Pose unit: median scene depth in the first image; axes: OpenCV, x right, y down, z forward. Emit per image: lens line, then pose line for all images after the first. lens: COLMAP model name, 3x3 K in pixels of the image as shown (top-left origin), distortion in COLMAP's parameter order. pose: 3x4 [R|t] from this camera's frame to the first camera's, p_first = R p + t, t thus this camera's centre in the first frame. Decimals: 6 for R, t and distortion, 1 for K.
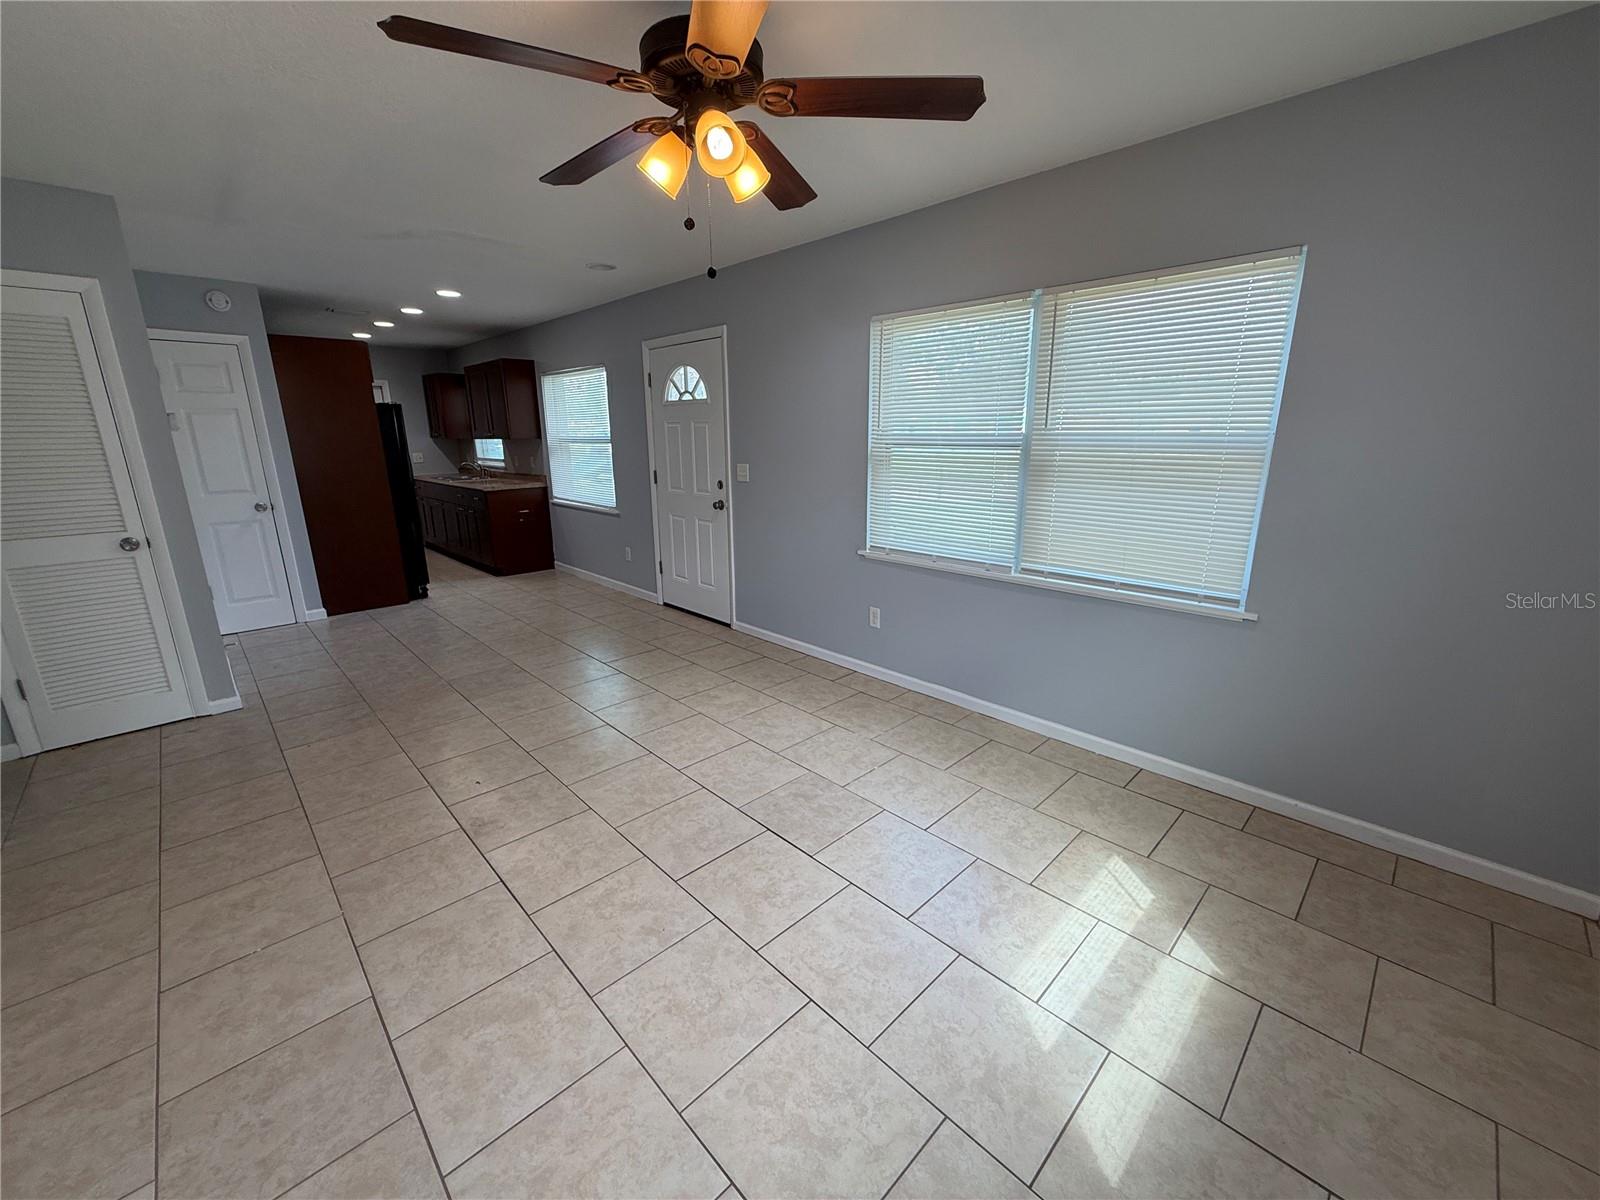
lens RADIAL K [[638.3, 0, 796.8], [0, 638.3, 599.6], [0, 0, 1]] dist [-0.000406, 0.000023]
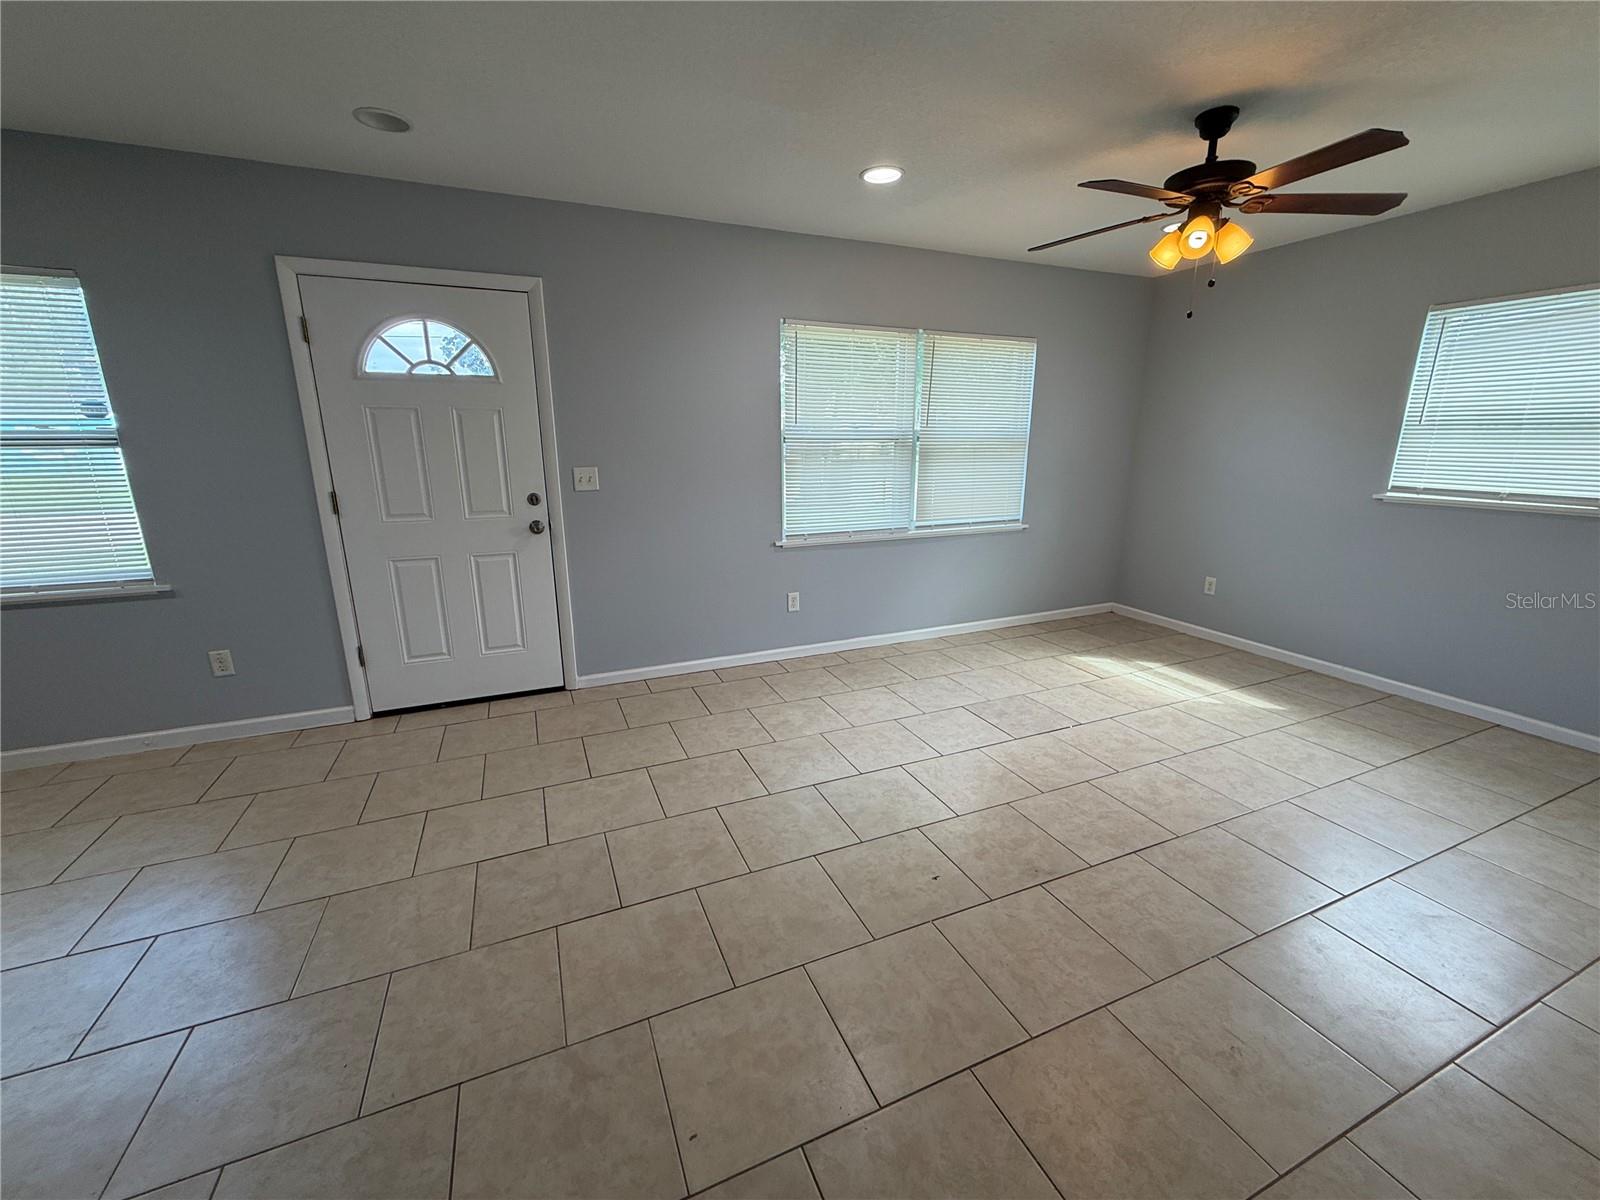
lens RADIAL K [[638.3, 0, 795.2], [0, 638.3, 598.0], [0, 0, 1]] dist [-0.000406, 0.000023]
pose [[0.355559, -0.221226, 0.908095, -0.875349], [0.238205, 0.960950, 0.140834, -0.132499], [-0.903790, 0.166238, 0.394372, 0.596484]]
